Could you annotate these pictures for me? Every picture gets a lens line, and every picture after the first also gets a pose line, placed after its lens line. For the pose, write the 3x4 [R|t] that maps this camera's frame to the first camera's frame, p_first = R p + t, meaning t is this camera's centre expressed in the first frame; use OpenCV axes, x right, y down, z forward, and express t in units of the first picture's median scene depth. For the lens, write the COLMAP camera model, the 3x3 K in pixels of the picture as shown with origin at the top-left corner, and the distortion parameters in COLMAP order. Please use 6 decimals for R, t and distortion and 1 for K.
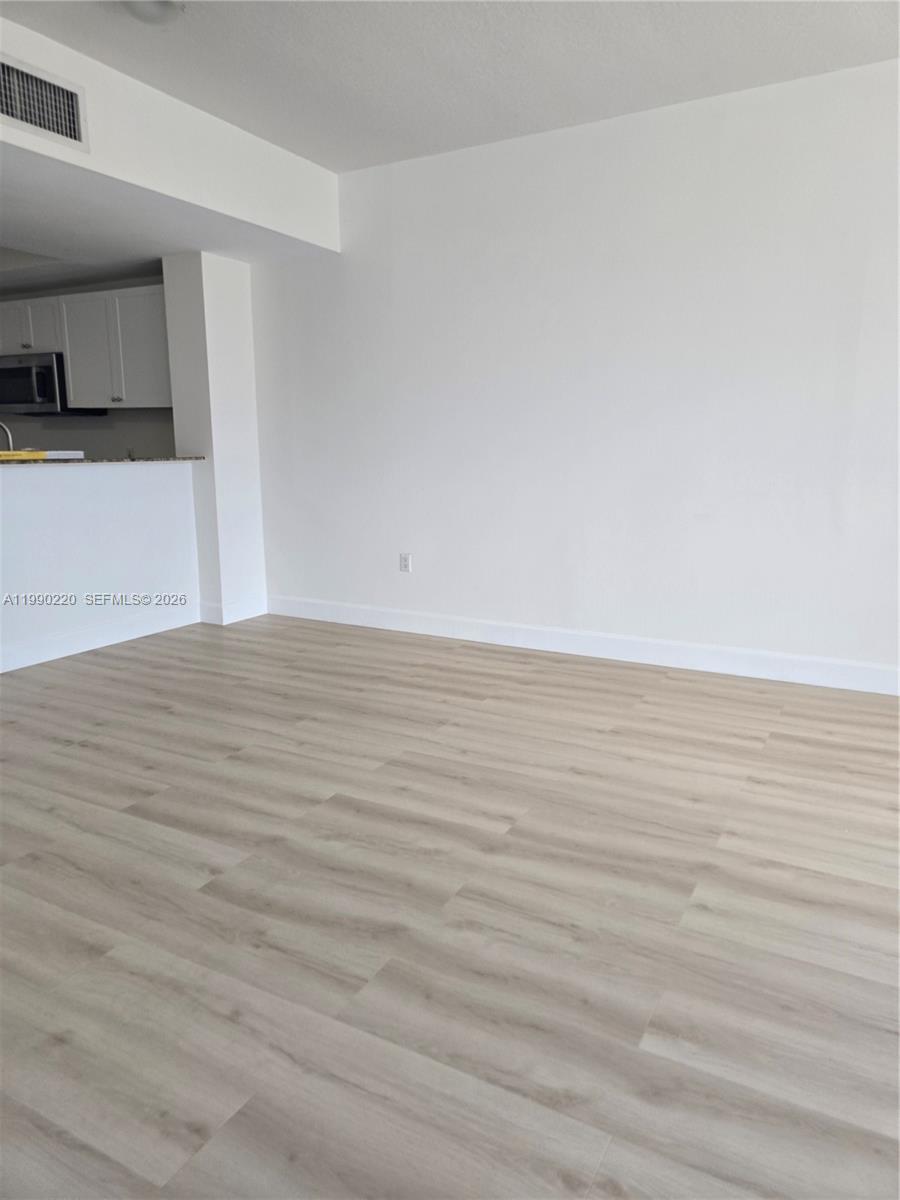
lens RADIAL K [[804.3, 0, 450.1], [0, 804.3, 599.8], [0, 0, 1]] dist [0.022814, -0.009212]
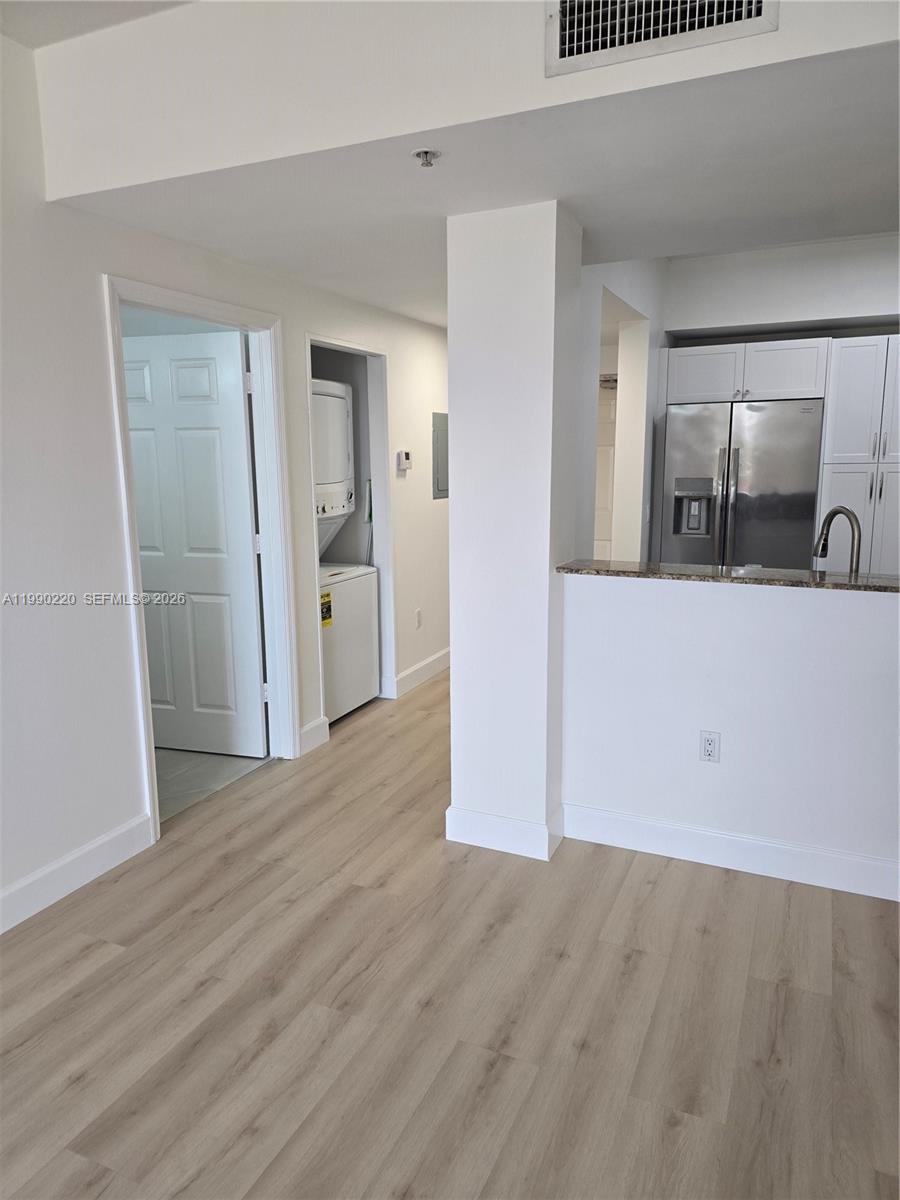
lens RADIAL K [[804.3, 0, 439.0], [0, 804.3, 600.2], [0, 0, 1]] dist [0.022814, -0.009212]
pose [[0.069798, 0.170478, -0.982886, 0.092557], [-0.175404, 0.972036, 0.156140, -0.238501], [0.982019, 0.161504, 0.097749, 0.759374]]
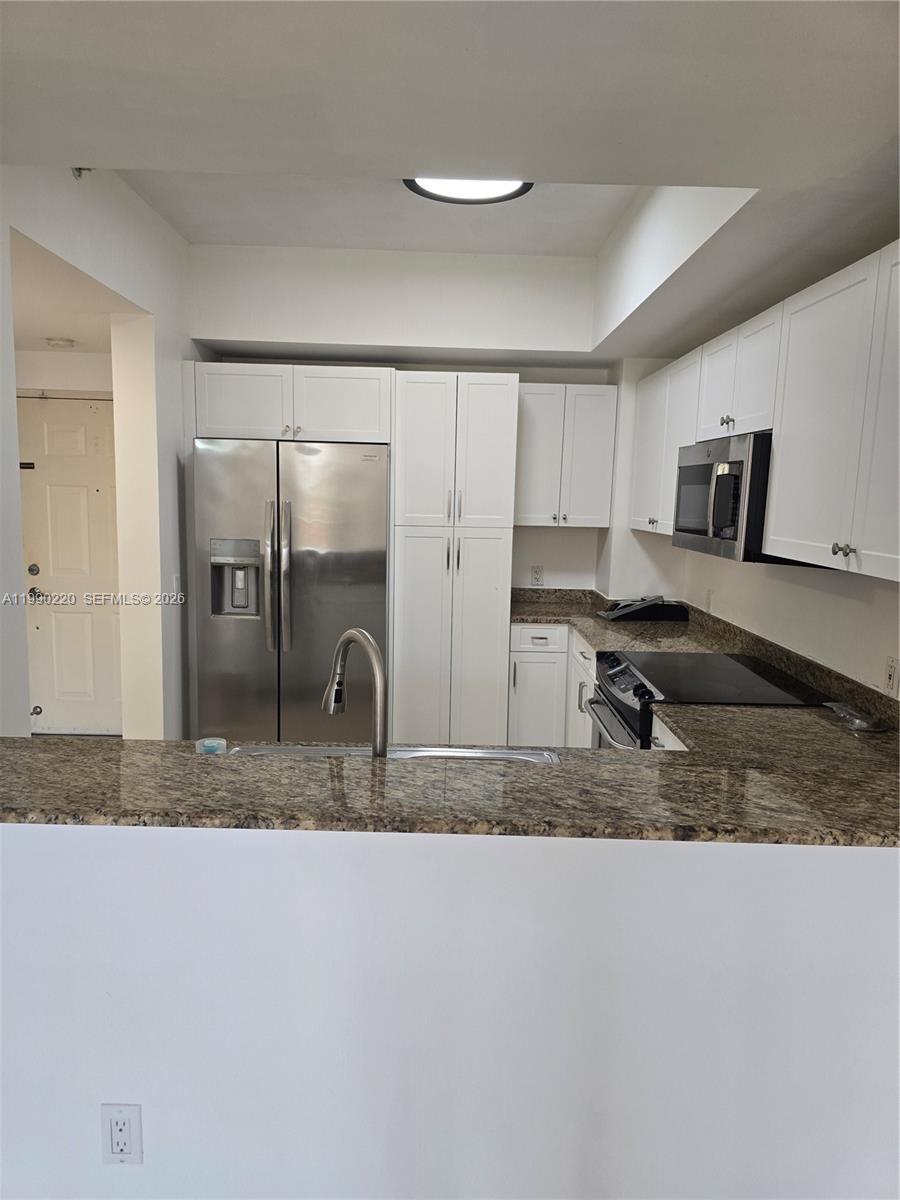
lens RADIAL K [[804.3, 0, 451.7], [0, 804.3, 603.7], [0, 0, 1]] dist [0.022814, -0.009212]
pose [[0.498844, 0.124495, -0.857704, -0.282140], [-0.186422, 0.981878, 0.034095, -0.314654], [0.846405, 0.142887, 0.513013, 1.032460]]
